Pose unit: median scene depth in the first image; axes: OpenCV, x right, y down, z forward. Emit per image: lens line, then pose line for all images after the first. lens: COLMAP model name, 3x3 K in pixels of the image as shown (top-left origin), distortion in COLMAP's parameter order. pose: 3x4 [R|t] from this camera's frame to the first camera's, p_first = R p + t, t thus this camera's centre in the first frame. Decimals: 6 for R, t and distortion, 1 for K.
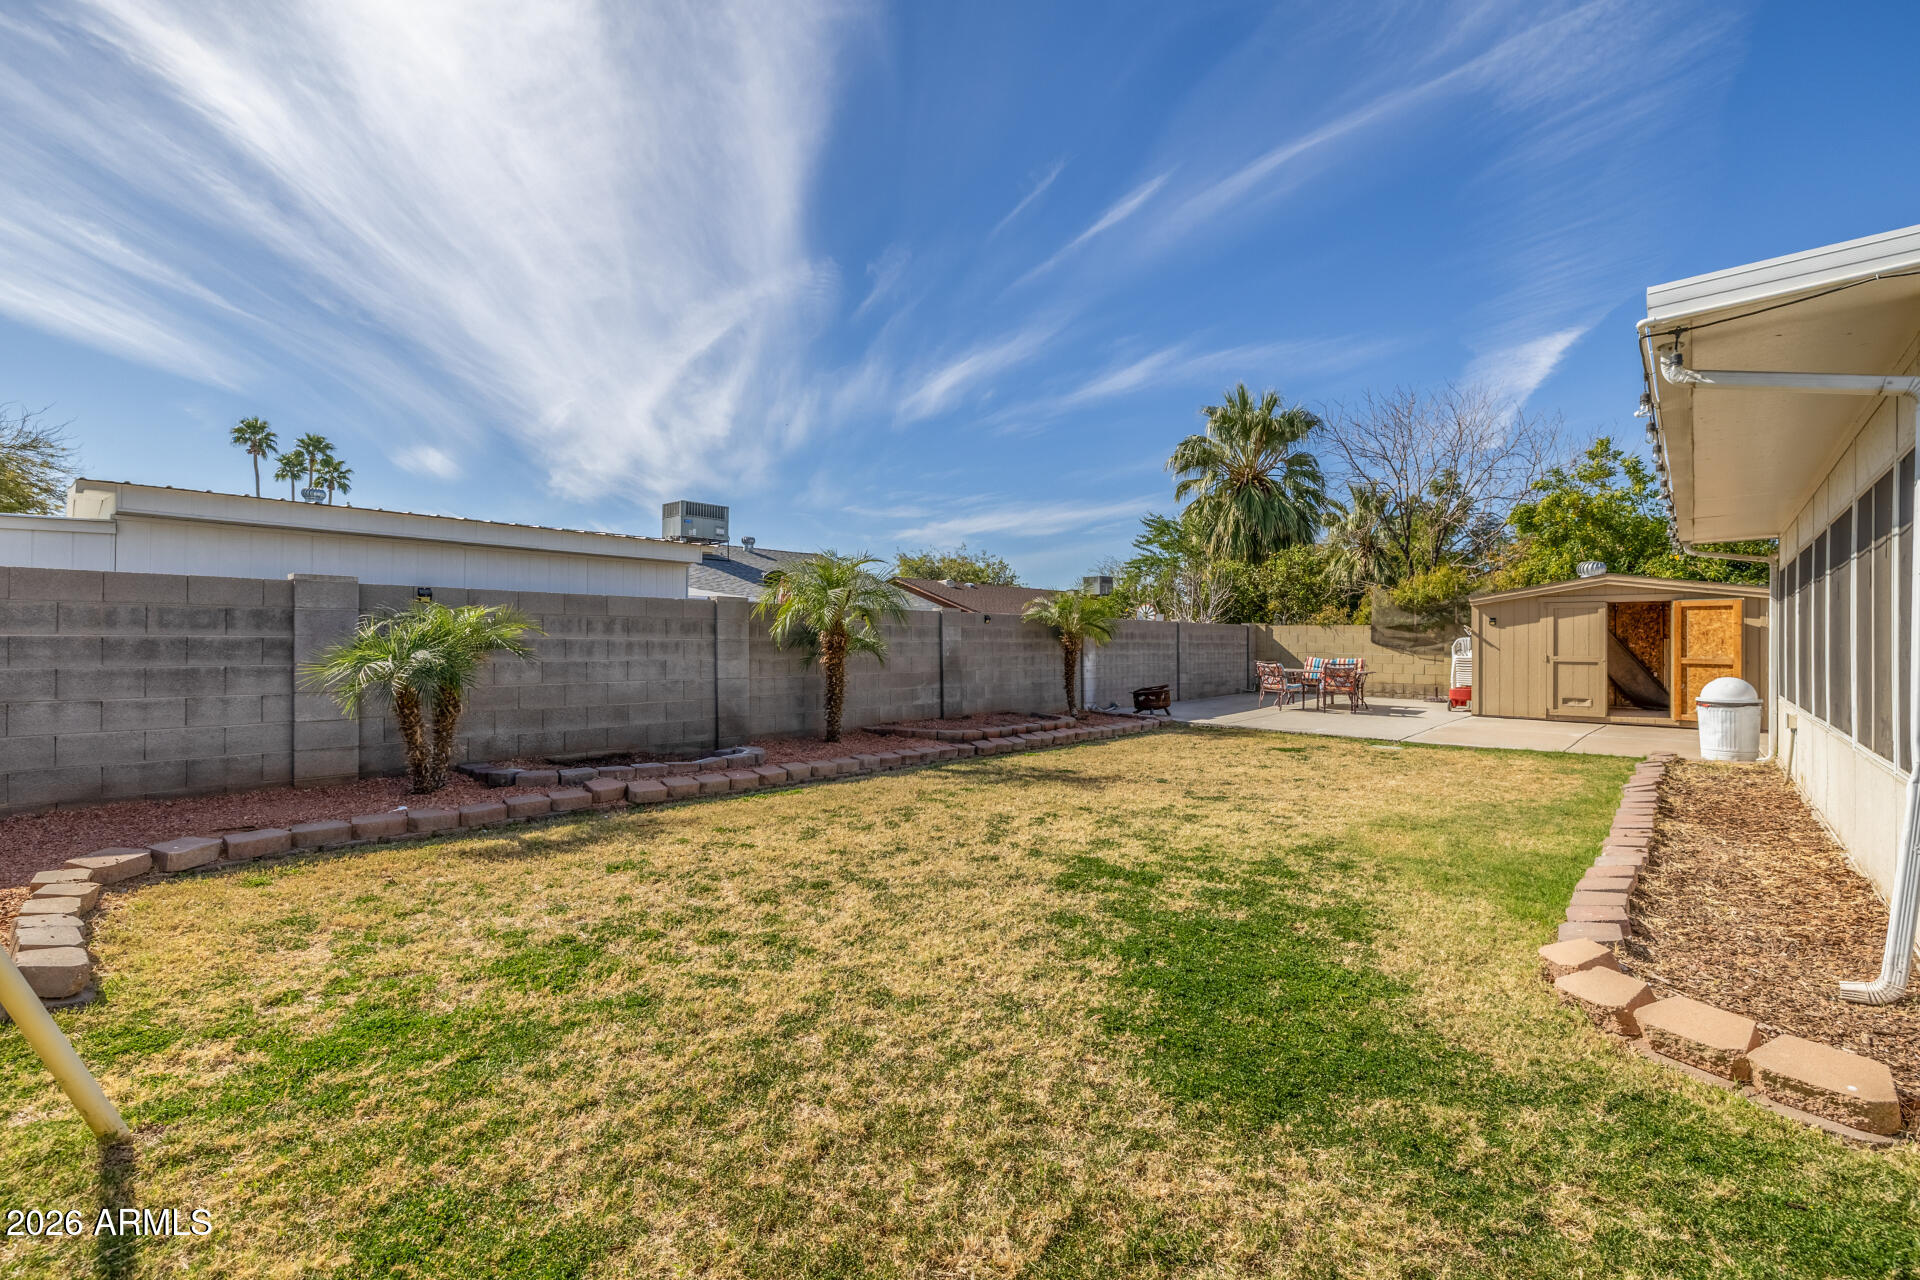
lens RADIAL K [[822.3, 0, 958.1], [0, 822.3, 640.1], [0, 0, 1]] dist [0.000709, -0.000292]
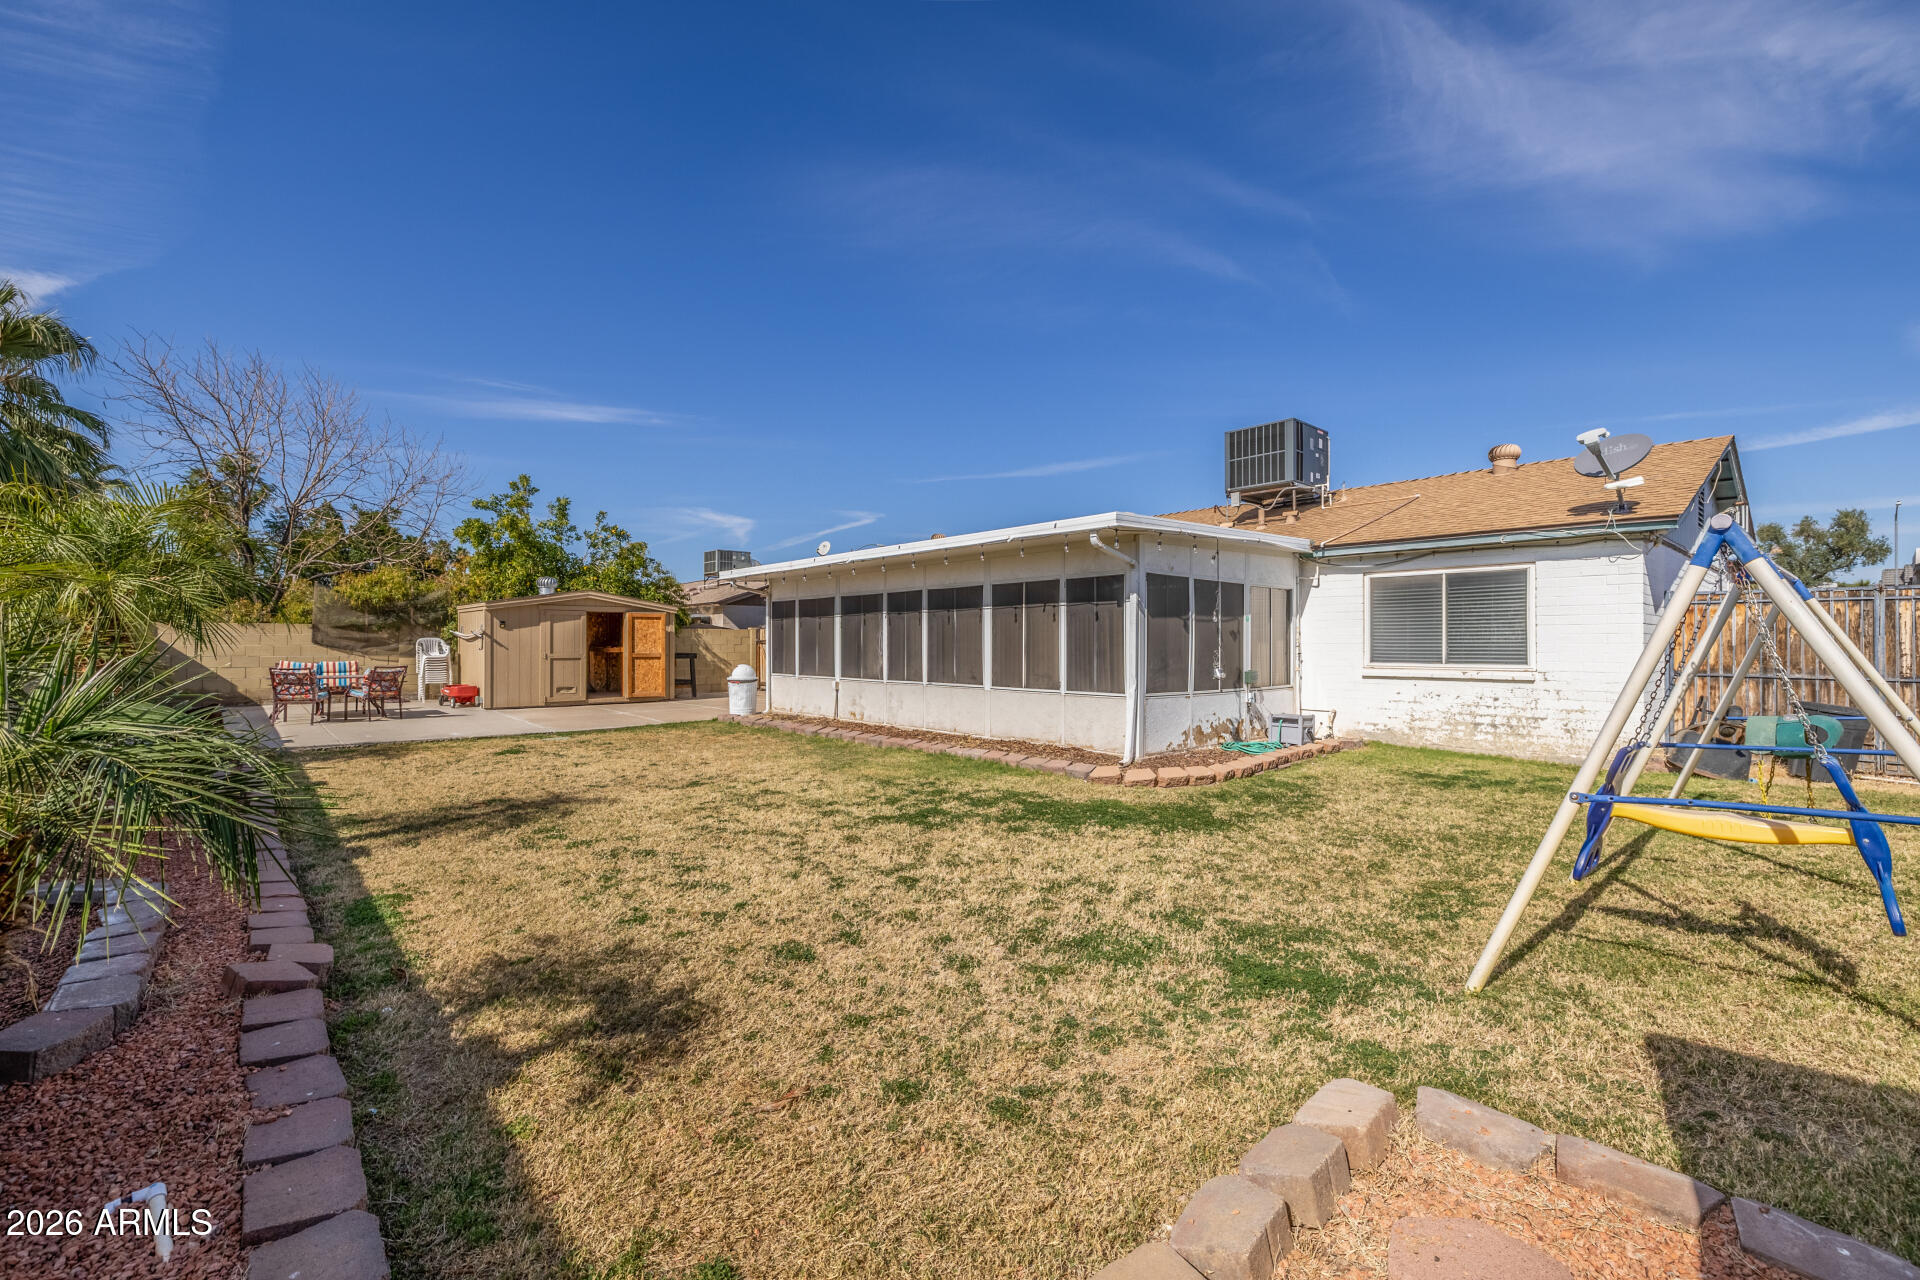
lens RADIAL K [[822.3, 0, 953.0], [0, 822.3, 633.3], [0, 0, 1]] dist [0.000709, -0.000292]
pose [[0.095183, 0.005014, 0.995447, -0.410514], [-0.000986, 0.999987, -0.004943, -0.005442], [-0.995459, -0.000511, 0.095186, 0.282371]]
